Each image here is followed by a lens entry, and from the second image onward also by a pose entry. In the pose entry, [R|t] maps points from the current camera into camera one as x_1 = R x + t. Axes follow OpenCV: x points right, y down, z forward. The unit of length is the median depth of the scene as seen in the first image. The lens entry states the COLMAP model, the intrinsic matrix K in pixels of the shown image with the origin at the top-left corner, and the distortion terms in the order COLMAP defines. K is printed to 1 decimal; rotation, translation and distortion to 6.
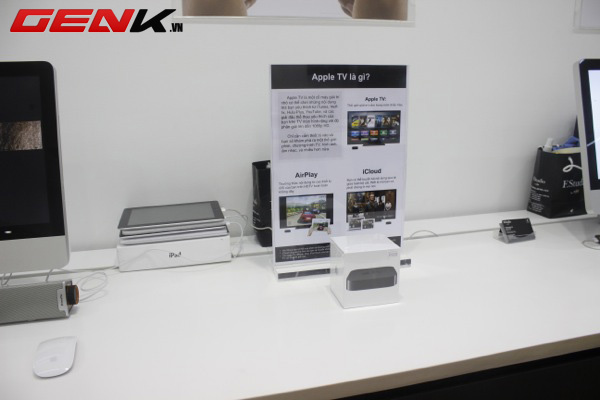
lens RADIAL K [[494.0, 0, 300.8], [0, 494.0, 200.1], [0, 0, 1]] dist [-0.114365, 0.061290]
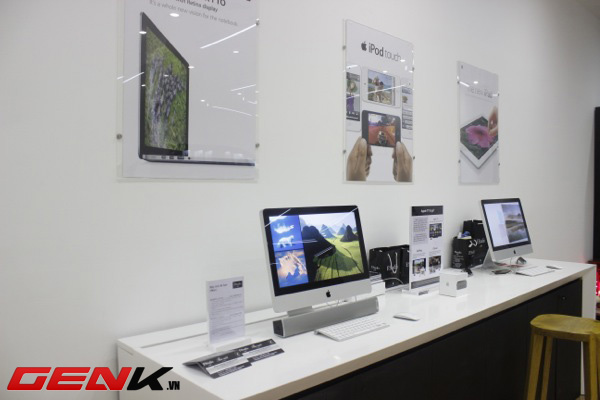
lens RADIAL K [[494.0, 0, 300.0], [0, 494.0, 199.6], [0, 0, 1]] dist [-0.114365, 0.061290]
pose [[0.877951, 0.003184, 0.478741, -1.631416], [0.099897, 0.976748, -0.189695, 0.100782], [-0.468213, 0.214368, 0.857218, -0.827247]]
